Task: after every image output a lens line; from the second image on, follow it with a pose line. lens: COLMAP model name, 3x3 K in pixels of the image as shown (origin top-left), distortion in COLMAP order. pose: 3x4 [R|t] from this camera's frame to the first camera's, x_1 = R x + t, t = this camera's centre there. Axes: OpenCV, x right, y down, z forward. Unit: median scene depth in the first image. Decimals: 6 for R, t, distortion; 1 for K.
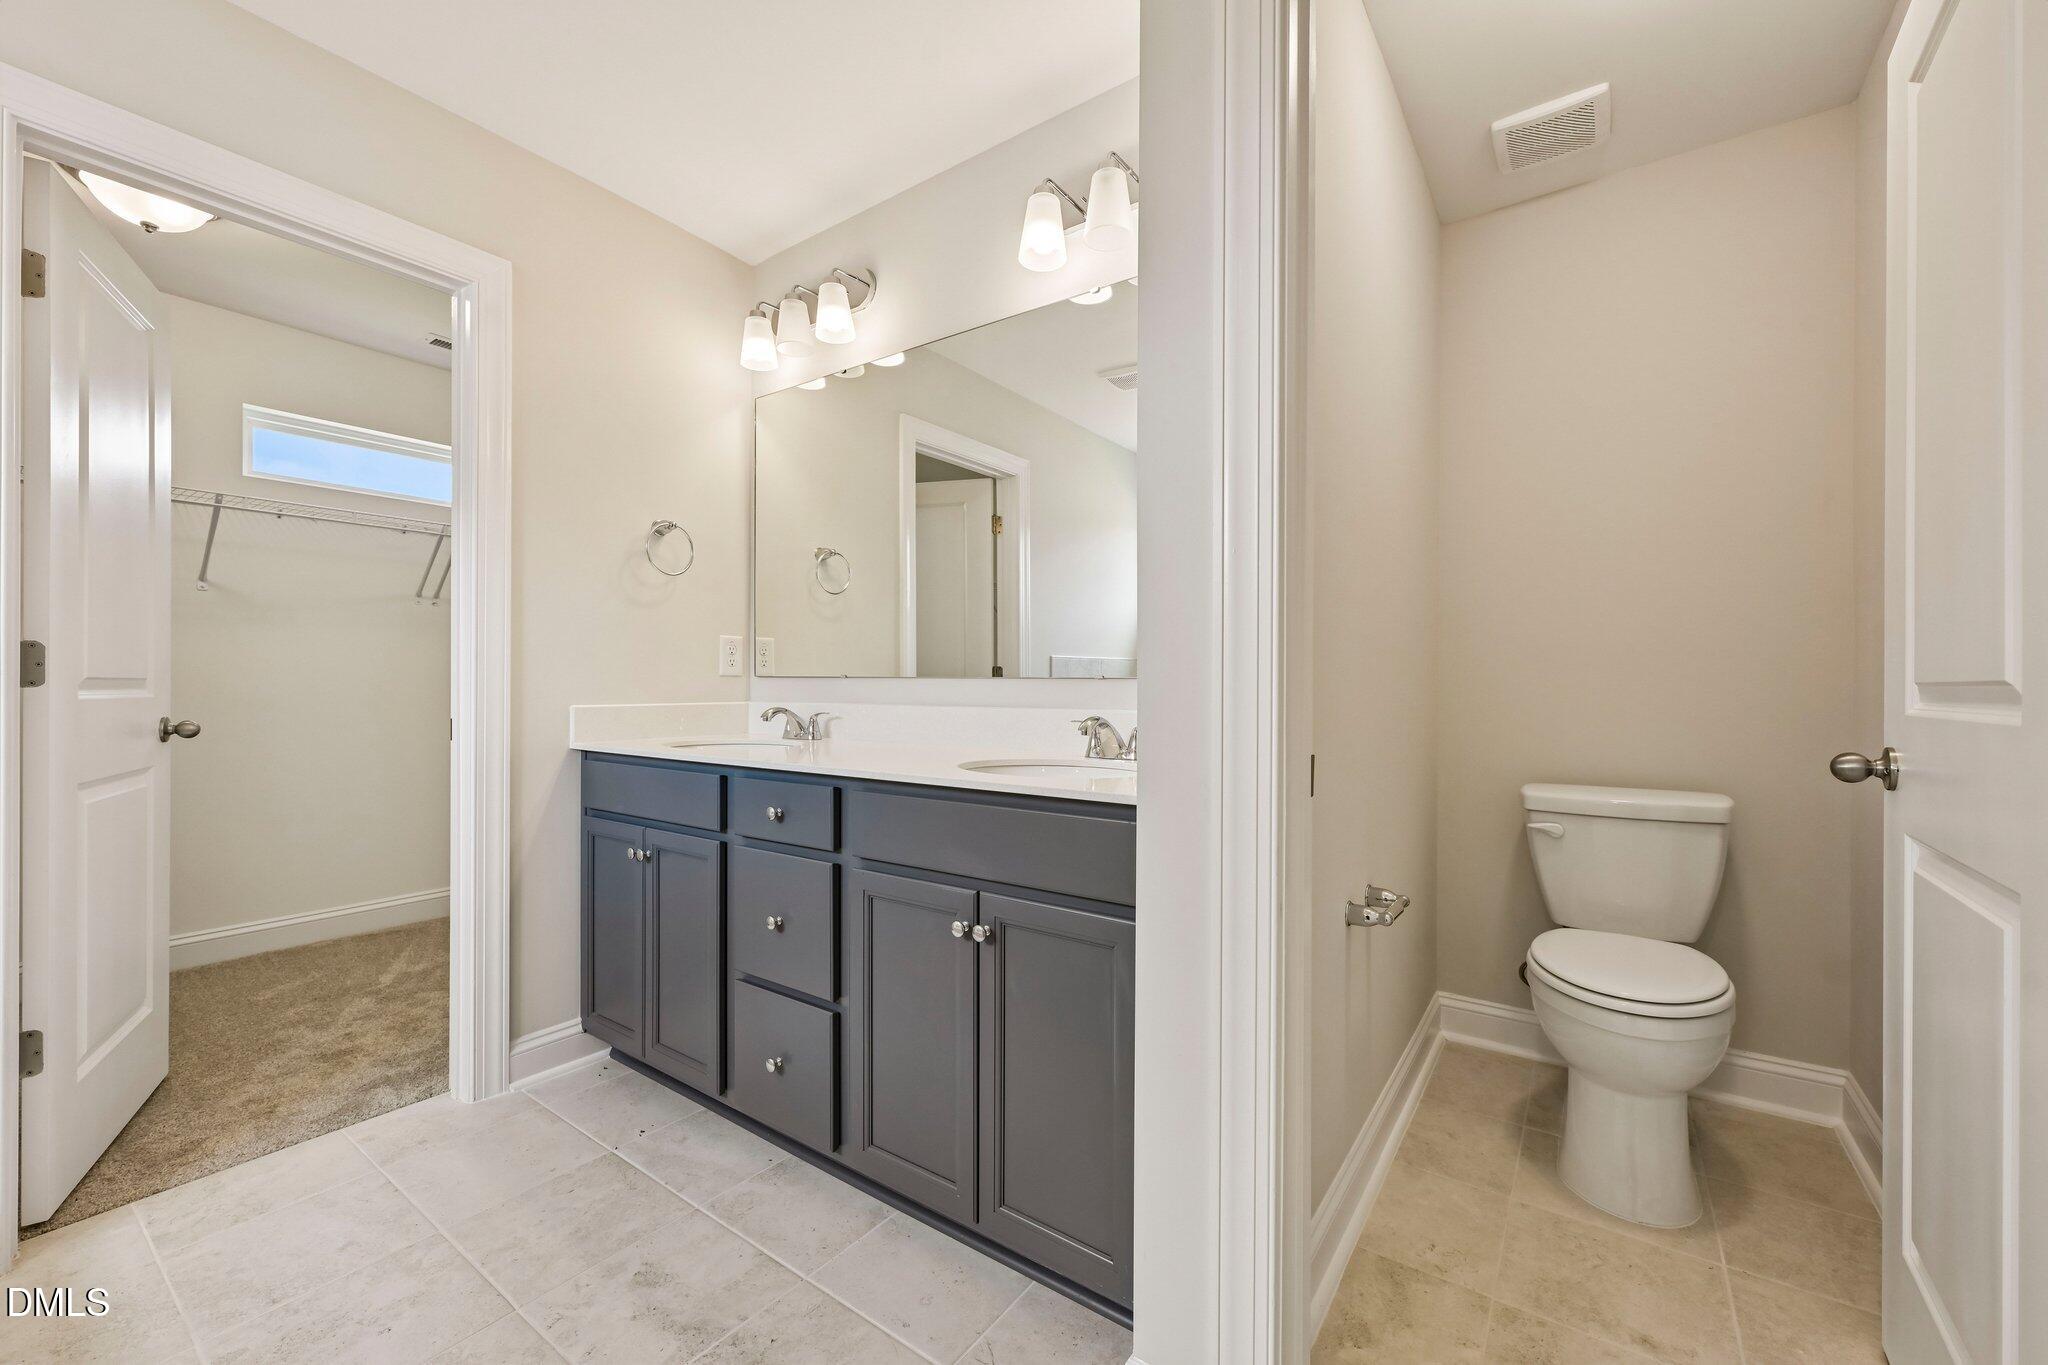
lens RADIAL K [[813.4, 0, 1023.1], [0, 813.4, 686.8], [0, 0, 1]] dist [-0.001890, 0.000141]
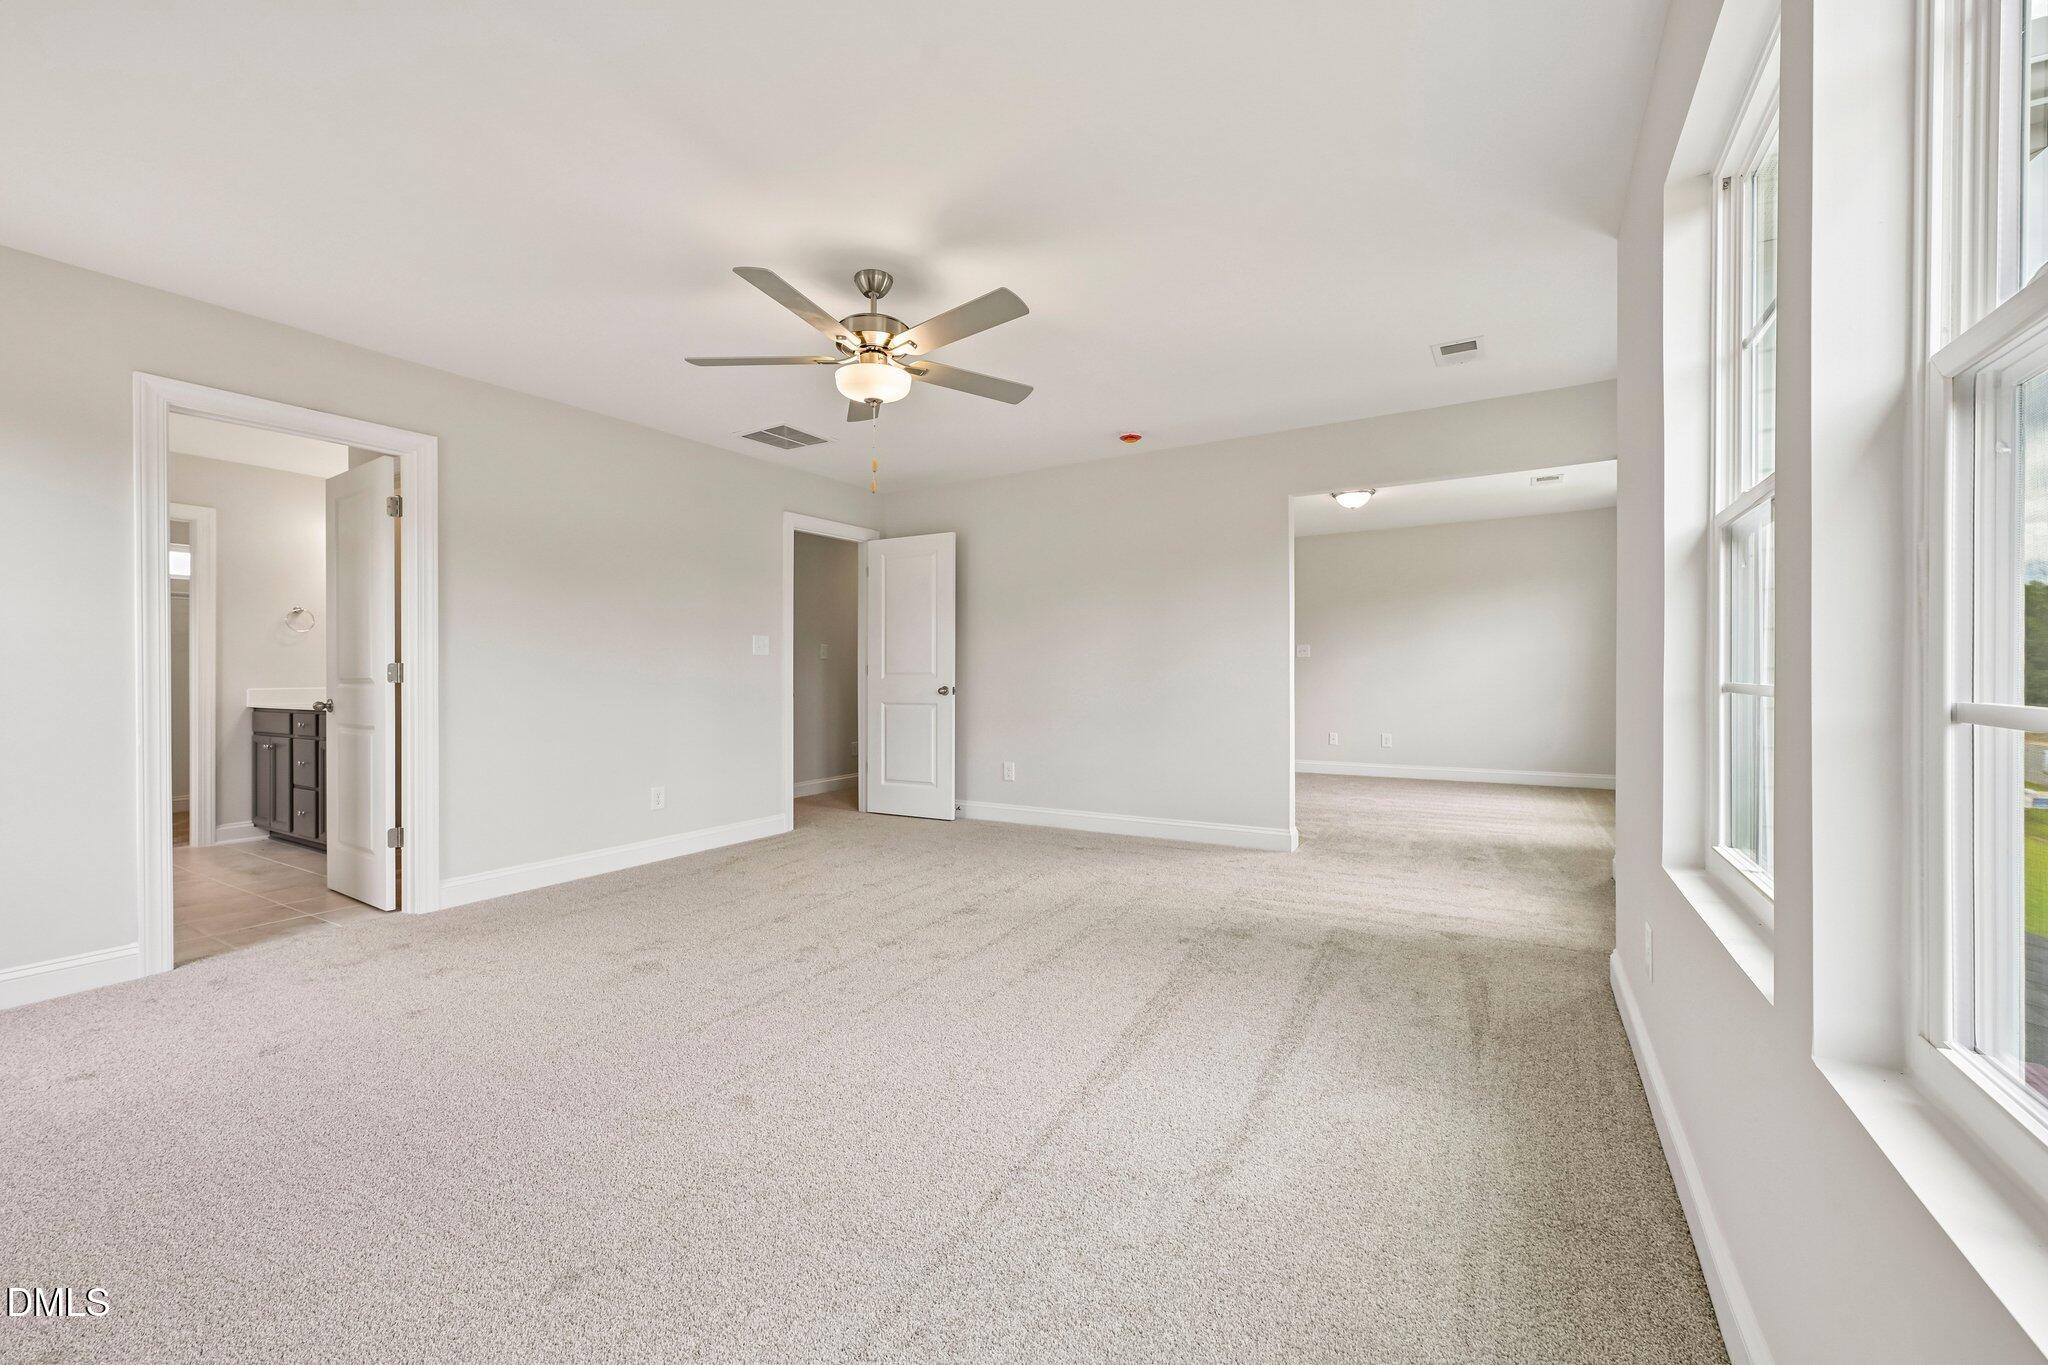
lens RADIAL K [[813.4, 0, 1031.8], [0, 813.4, 675.0], [0, 0, 1]] dist [-0.001890, 0.000141]
pose [[0.996397, -0.001776, 0.084793, 1.609450], [0.001695, 0.999998, 0.001029, -0.016000], [-0.084795, -0.000881, 0.996398, -1.646921]]
